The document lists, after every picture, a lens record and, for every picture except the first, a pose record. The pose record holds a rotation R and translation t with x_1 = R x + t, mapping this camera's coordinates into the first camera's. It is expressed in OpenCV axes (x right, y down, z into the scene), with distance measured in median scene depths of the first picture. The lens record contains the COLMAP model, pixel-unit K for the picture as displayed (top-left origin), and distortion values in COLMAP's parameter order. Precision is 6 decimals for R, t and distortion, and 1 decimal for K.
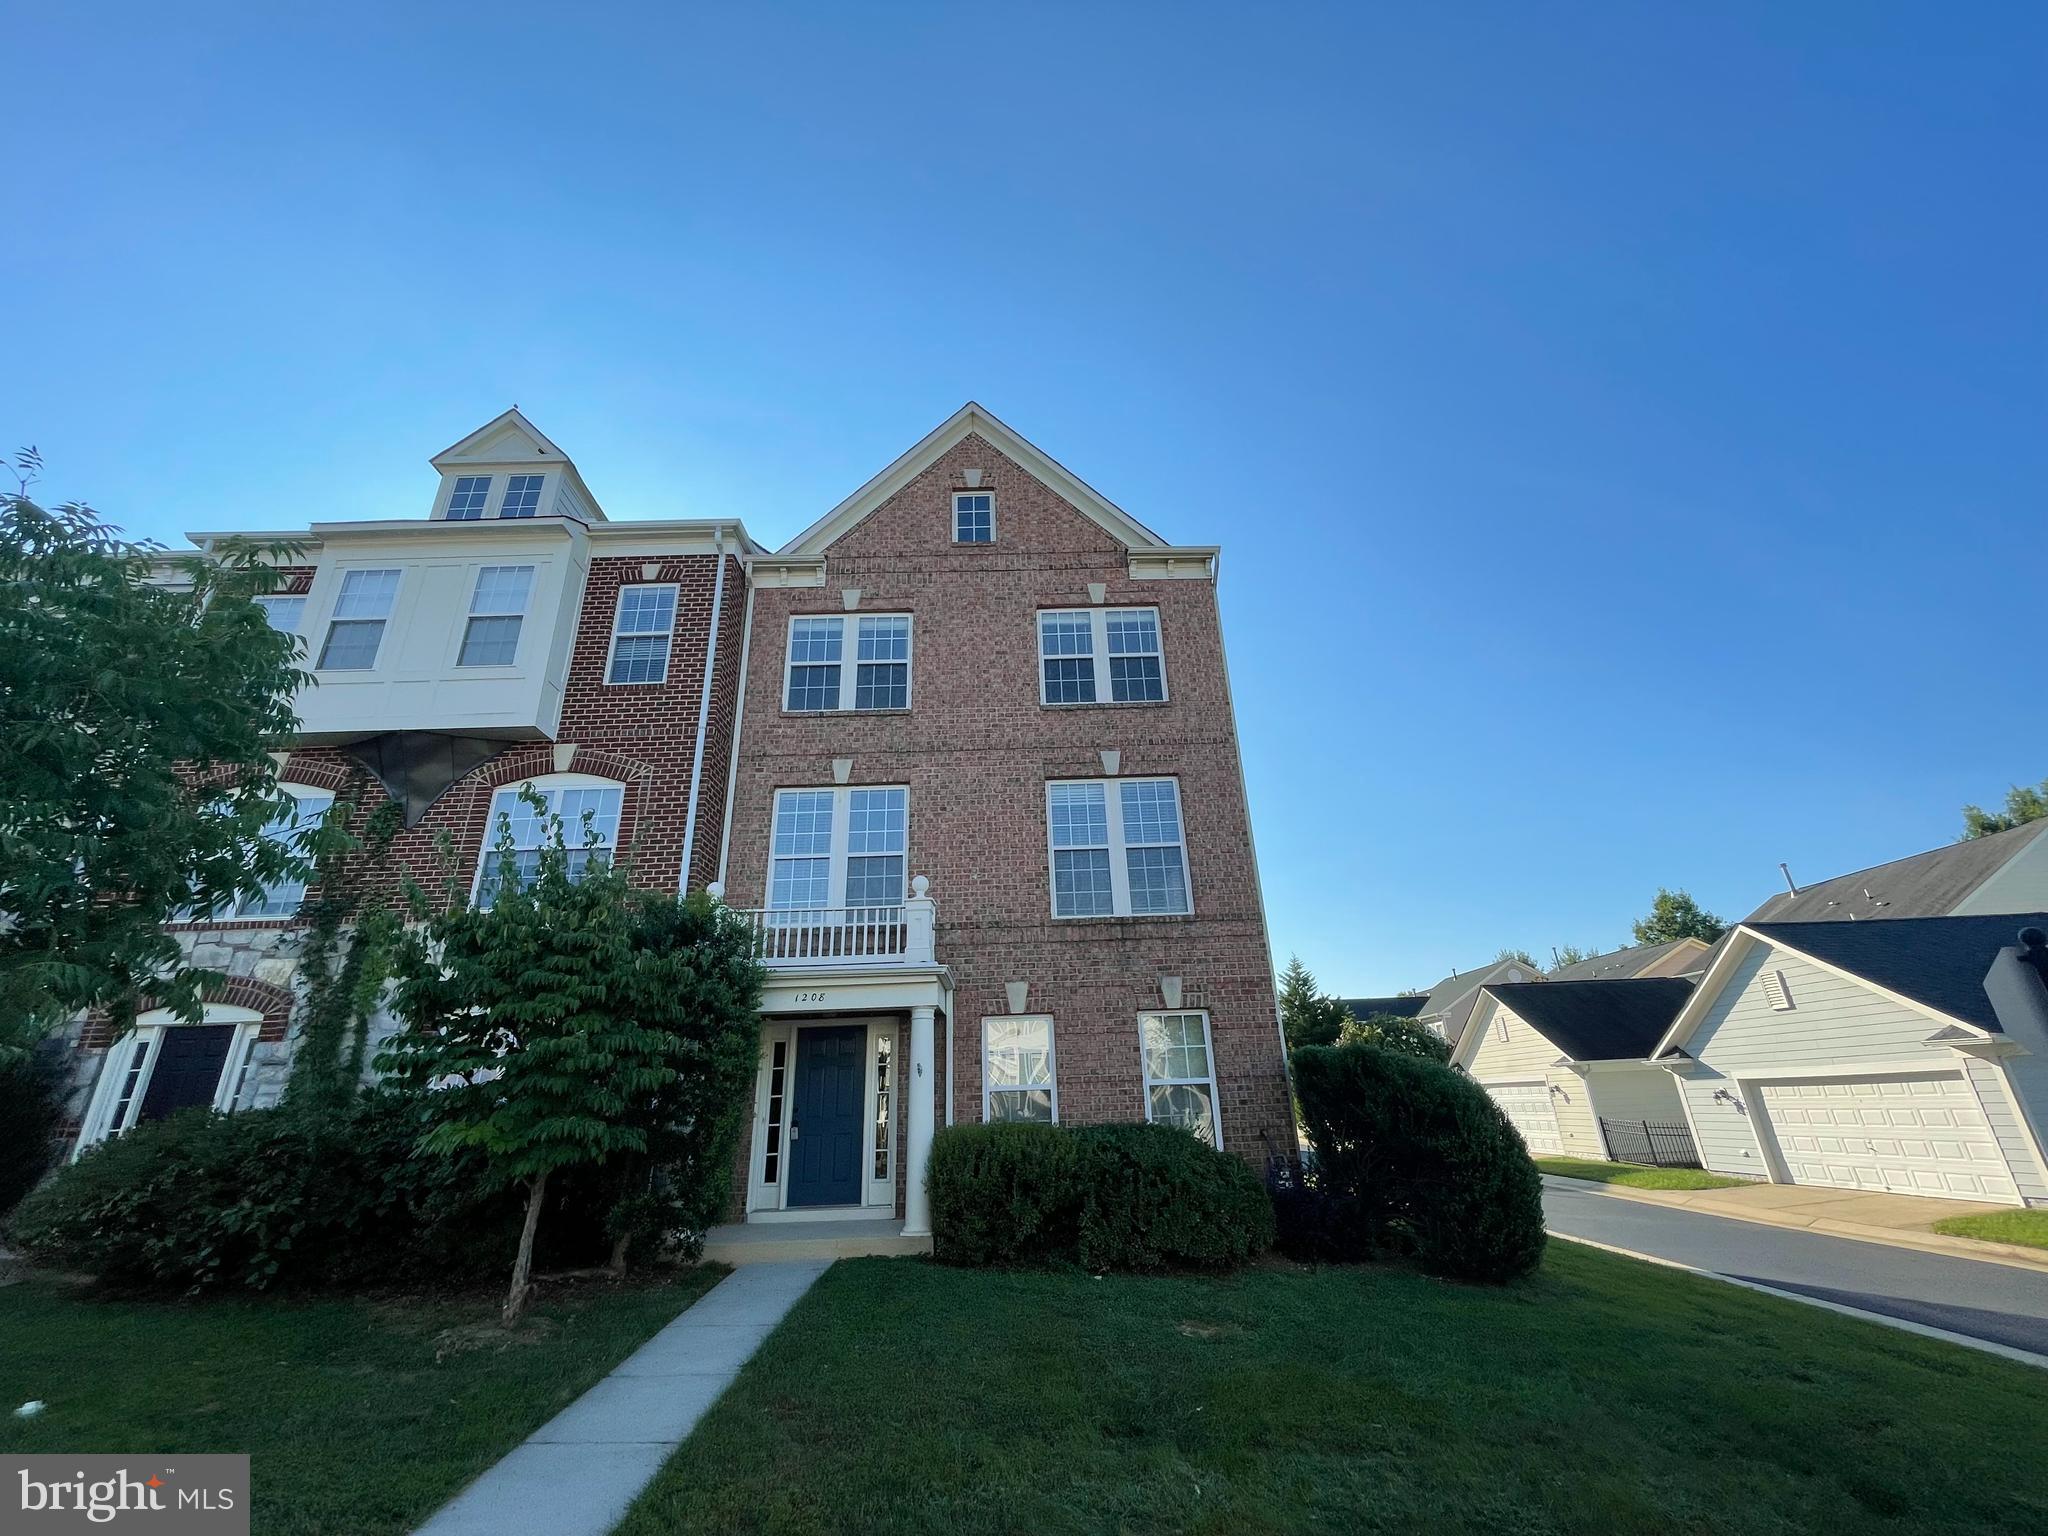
lens RADIAL K [[830.0, 0, 1033.0], [0, 830.0, 767.2], [0, 0, 1]] dist [-0.001480, -0.000609]
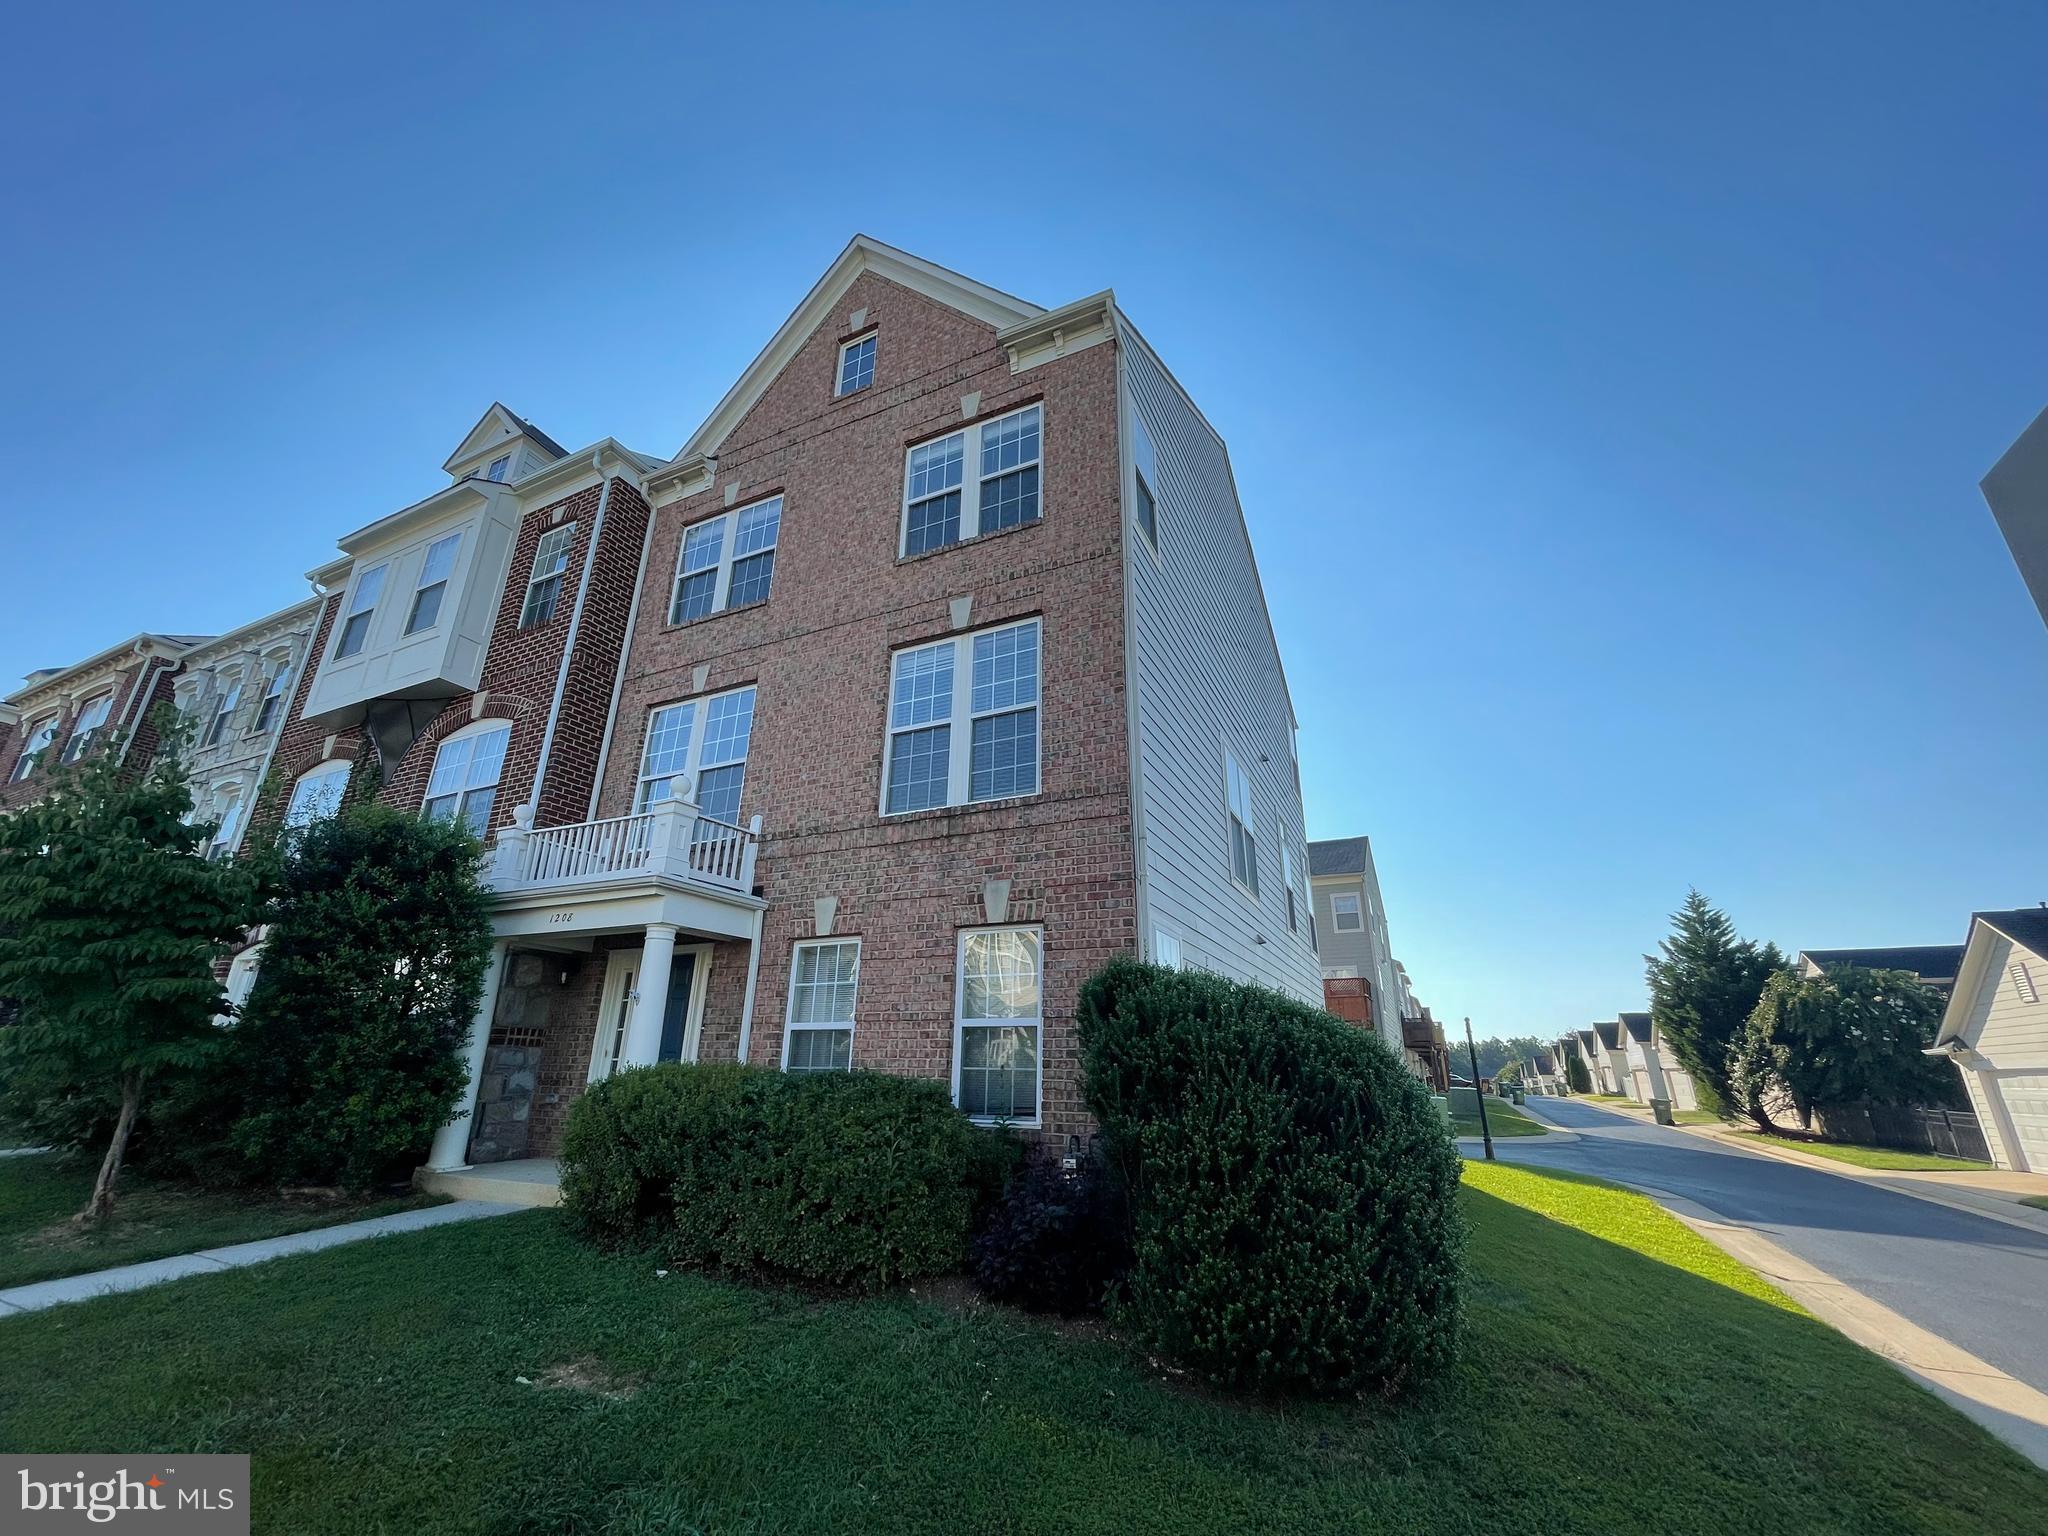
lens RADIAL K [[830.0, 0, 1019.7], [0, 830.0, 769.5], [0, 0, 1]] dist [-0.001480, -0.000609]
pose [[0.894557, -0.110787, -0.433006, 0.459508], [0.129149, 0.991538, 0.013121, 0.134924], [0.427888, -0.067660, 0.901296, 0.328475]]
